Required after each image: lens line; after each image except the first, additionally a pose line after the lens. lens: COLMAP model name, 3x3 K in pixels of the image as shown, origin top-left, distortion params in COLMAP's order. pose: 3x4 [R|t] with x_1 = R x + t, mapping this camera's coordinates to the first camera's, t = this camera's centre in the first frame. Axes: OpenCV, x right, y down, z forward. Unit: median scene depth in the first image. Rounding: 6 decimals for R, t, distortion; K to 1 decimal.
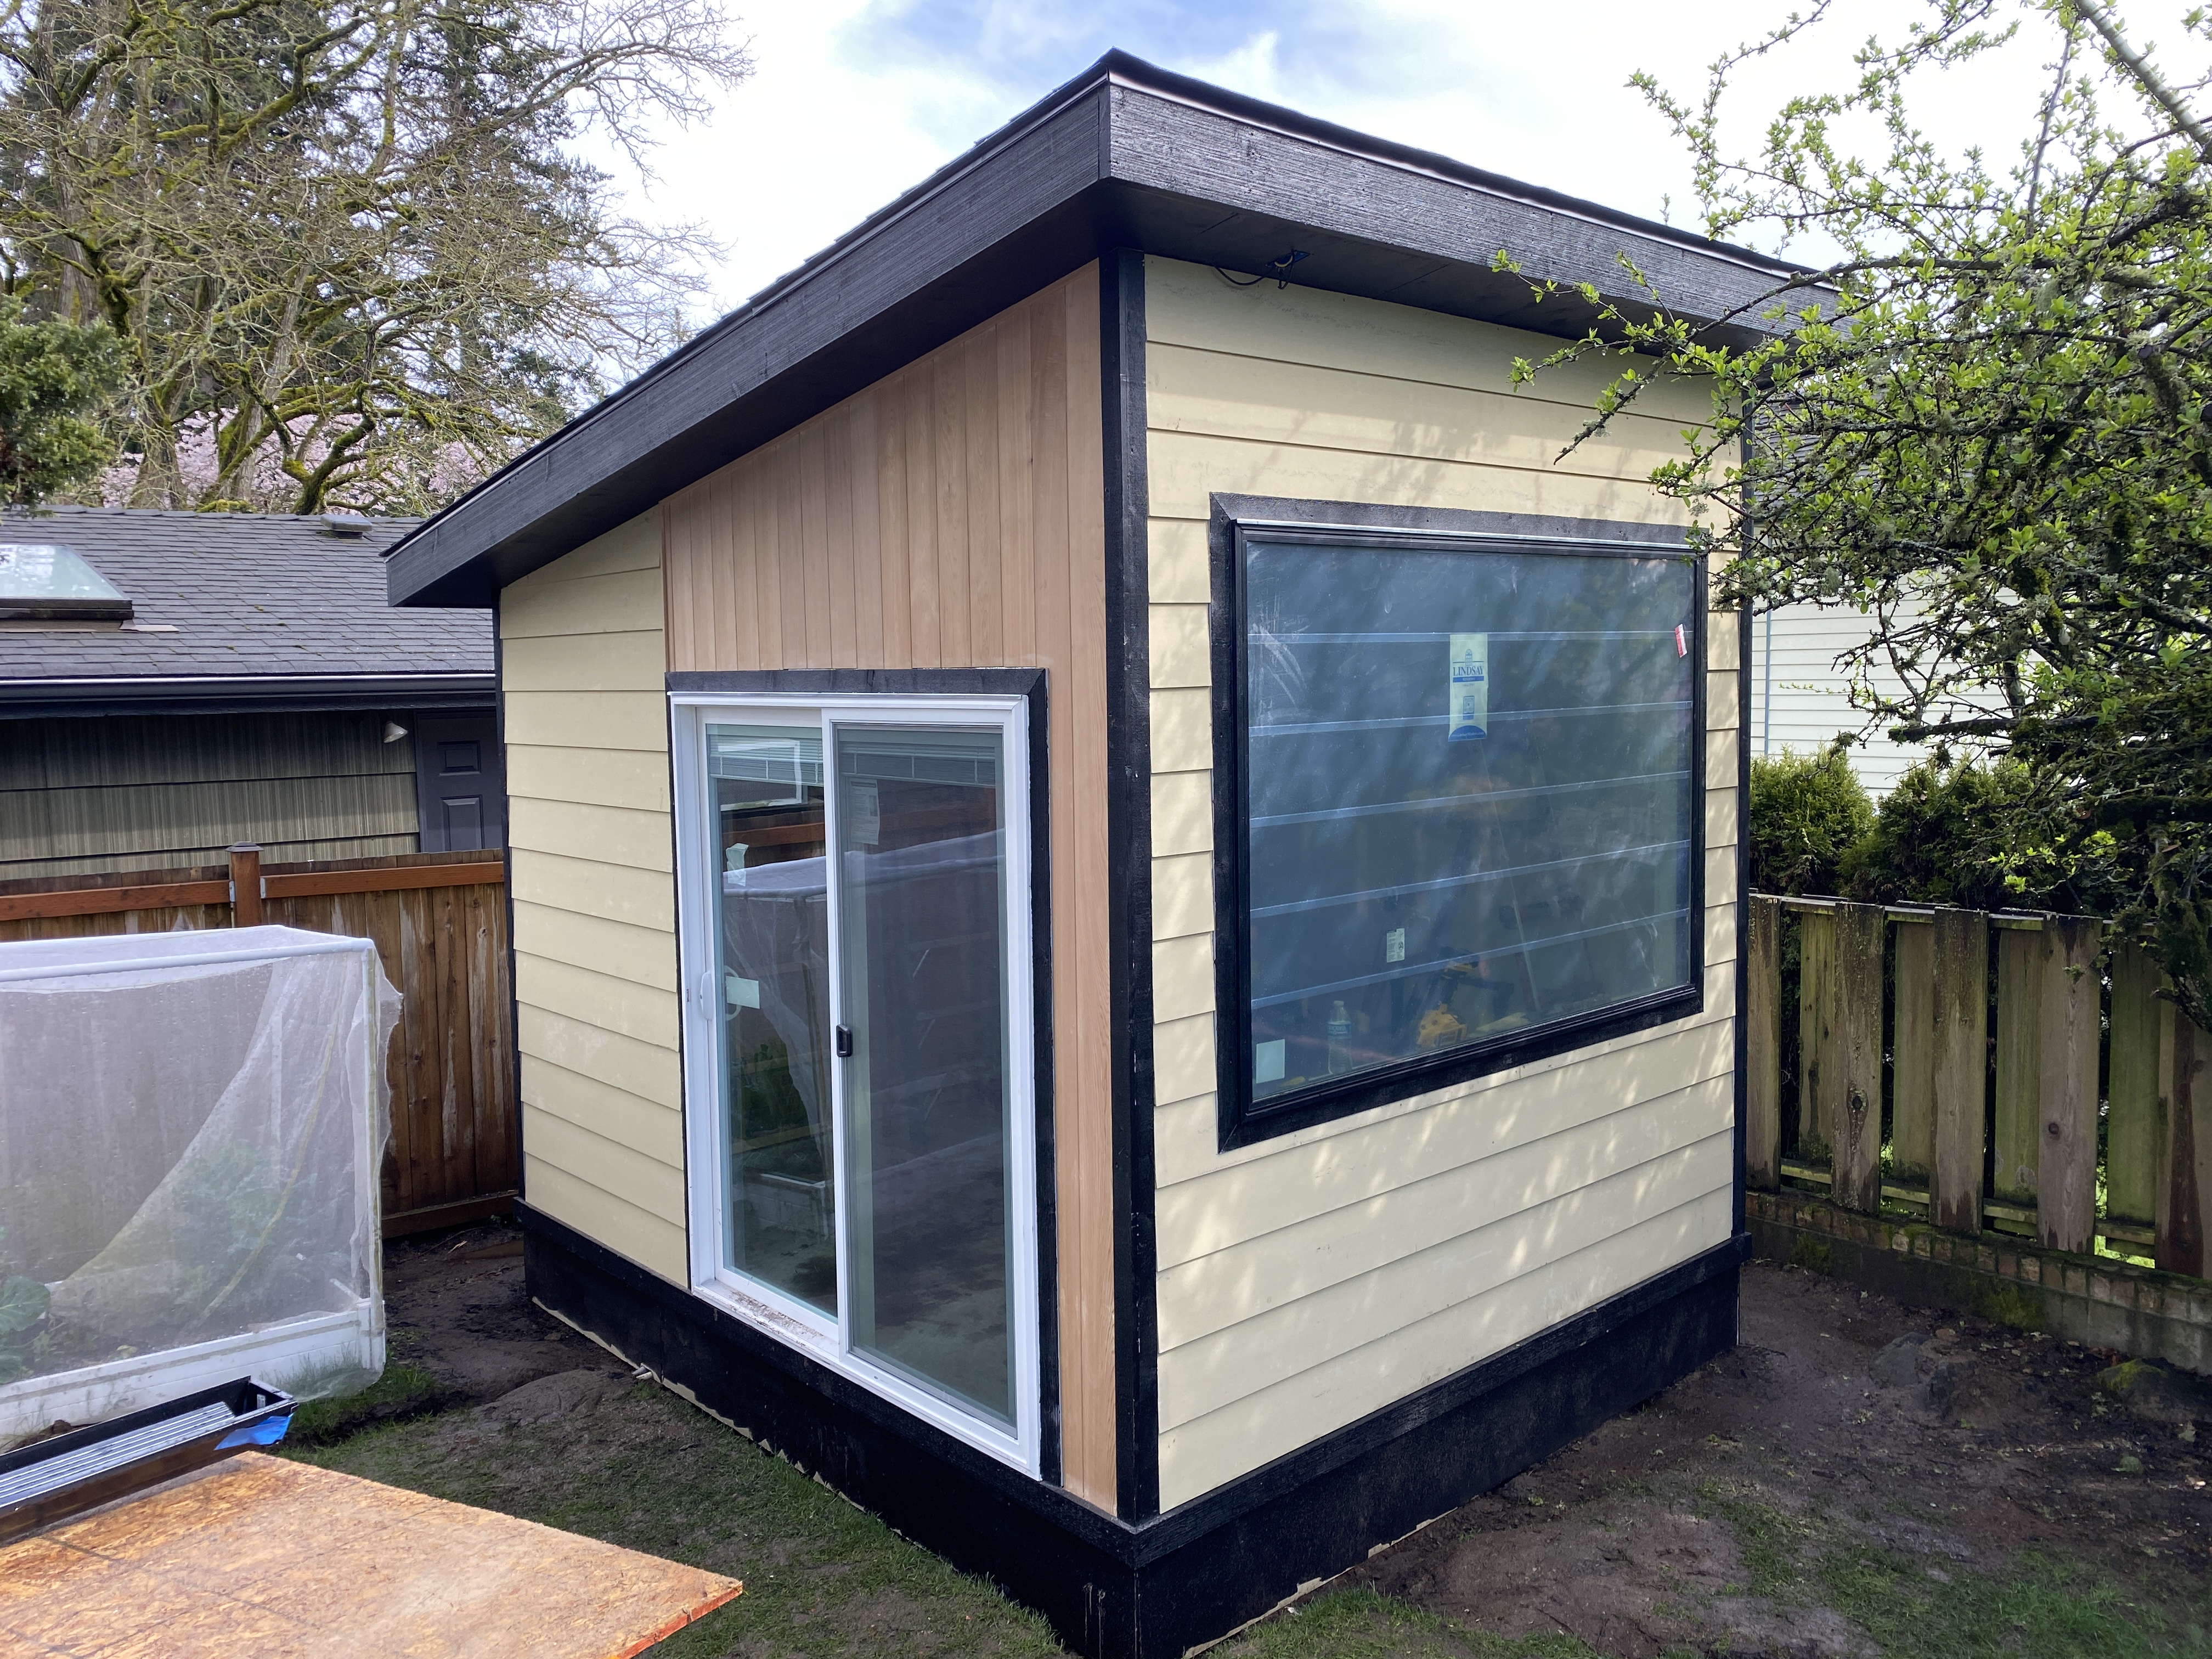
lens RADIAL K [[1704.4, 0, 1107.0], [0, 1704.4, 824.8], [0, 0, 1]] dist [-0.007320, -0.003477]
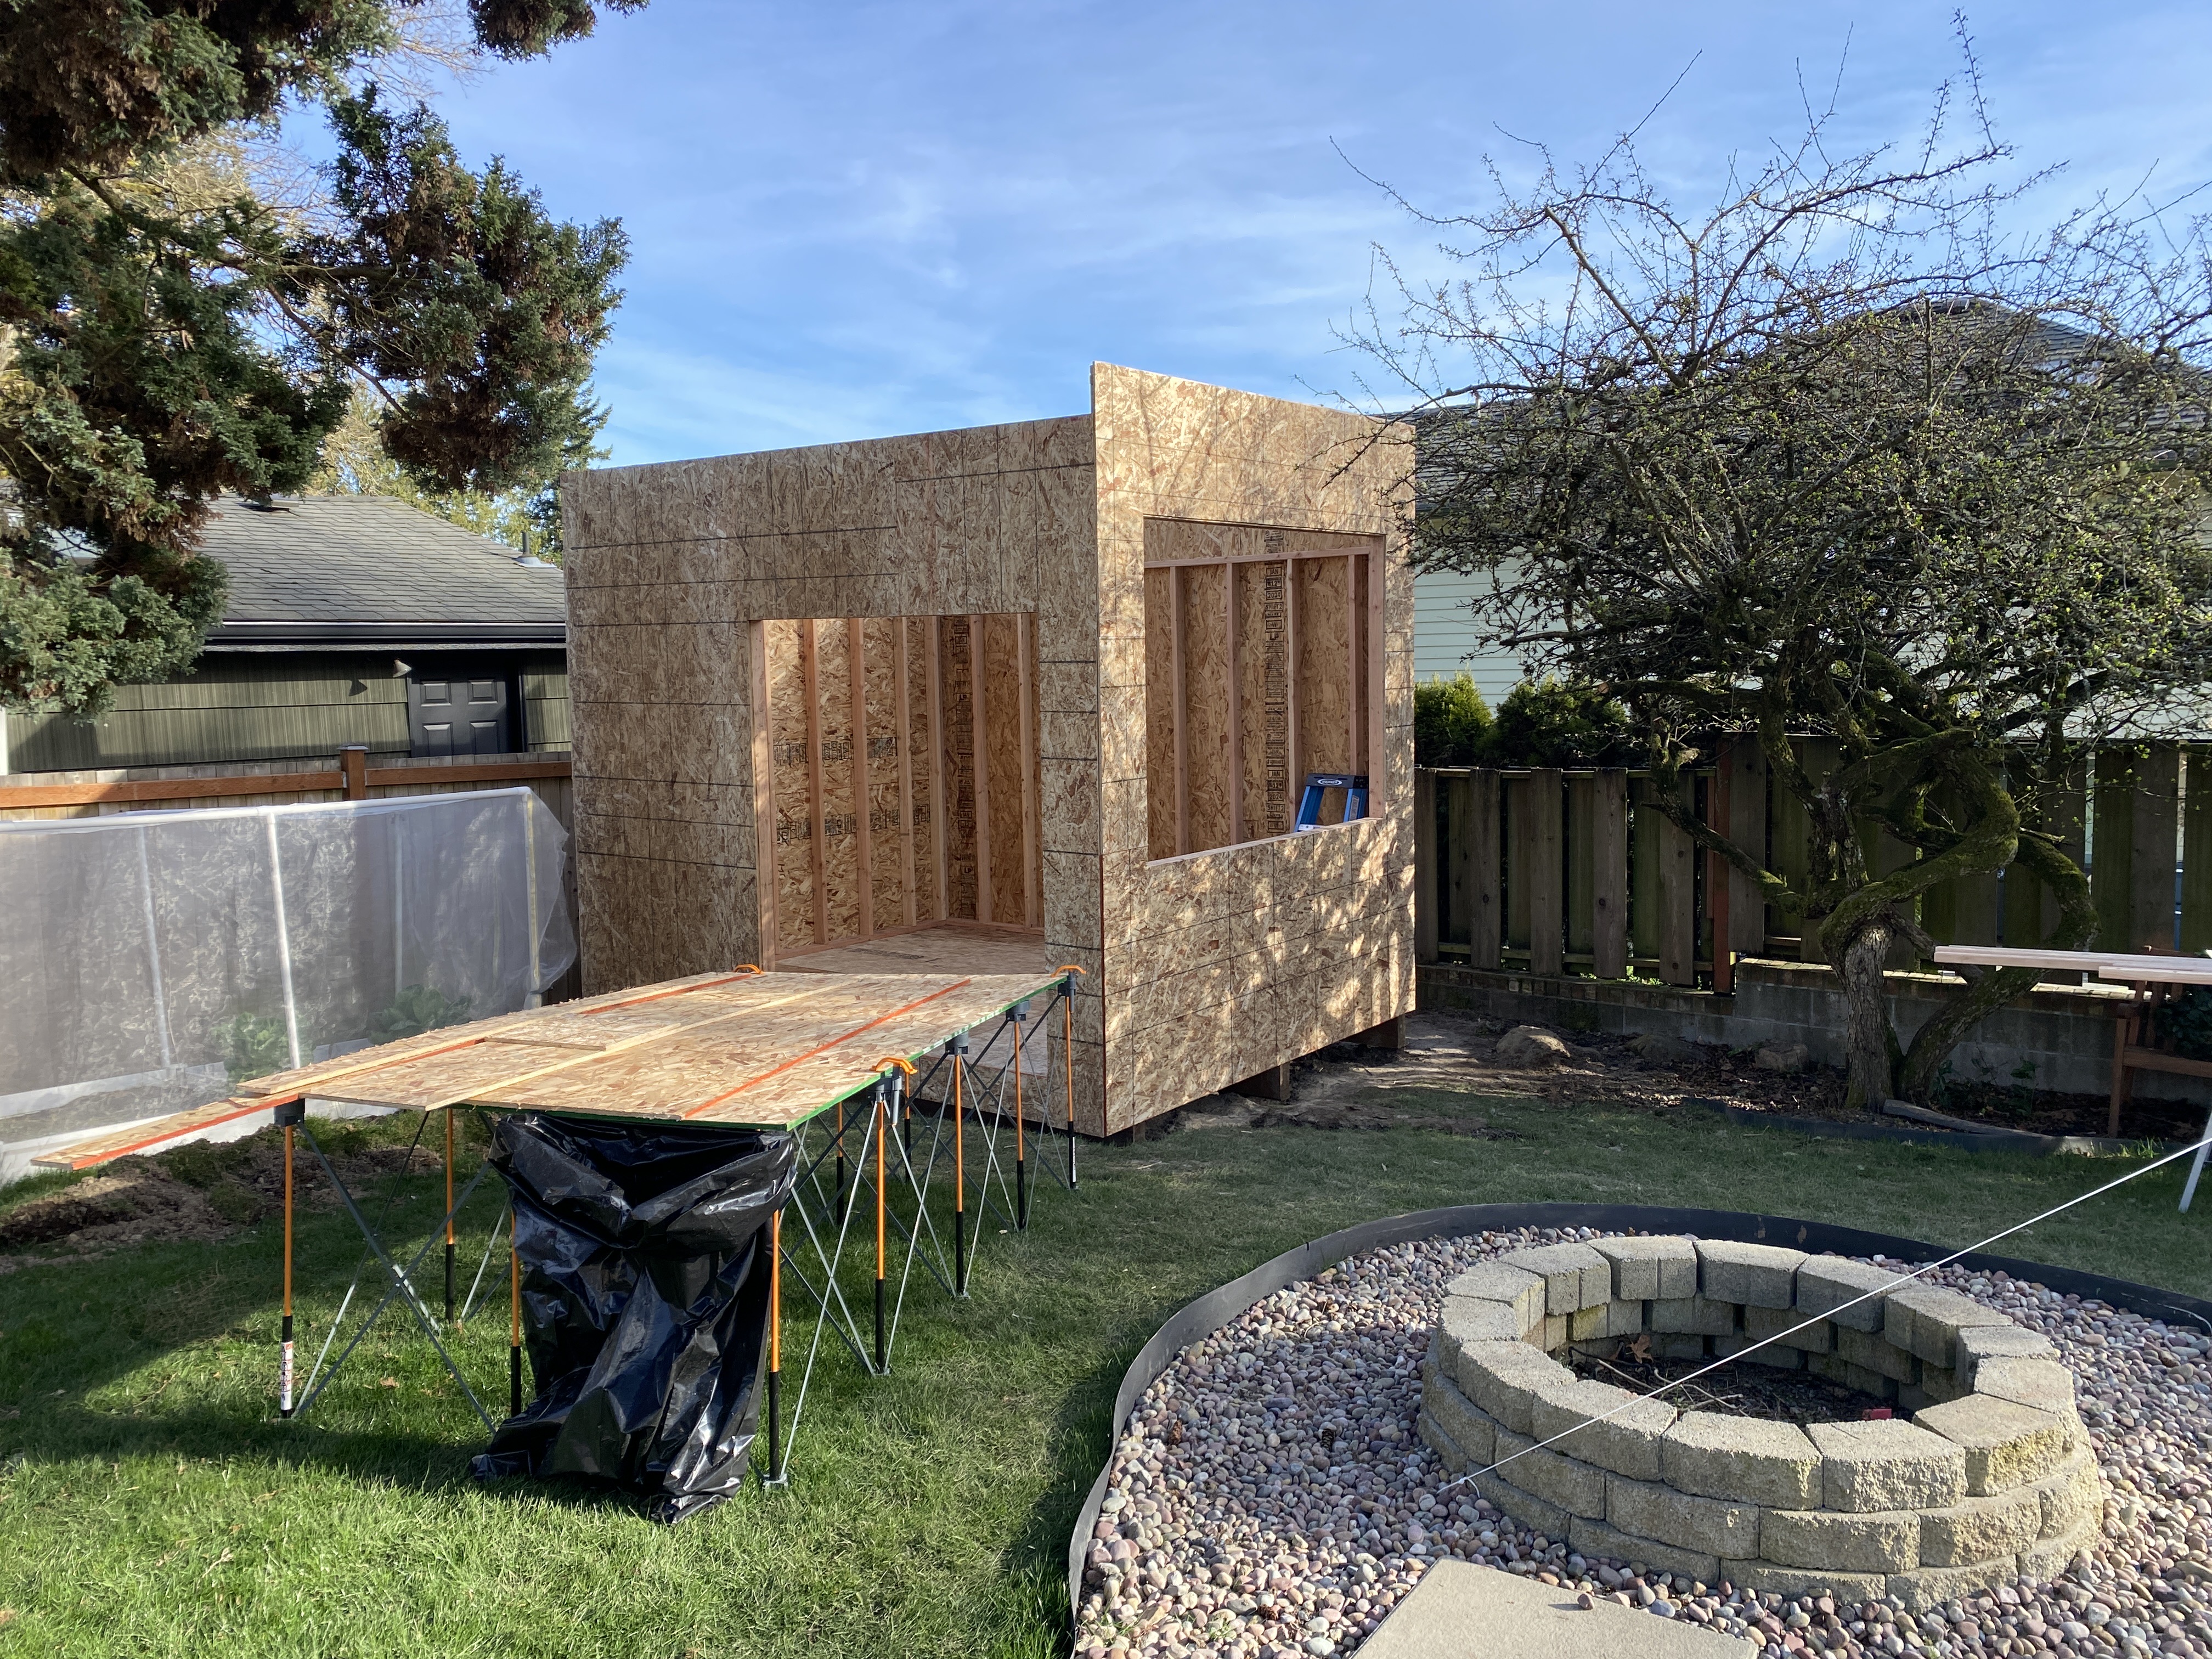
lens RADIAL K [[1704.4, 0, 1106.0], [0, 1704.4, 824.9], [0, 0, 1]] dist [-0.007320, -0.003477]
pose [[0.980375, -0.022665, 0.195833, -0.195959], [0.020012, 0.999679, 0.015514, 0.067666], [-0.196121, -0.011291, 0.980515, -0.441630]]
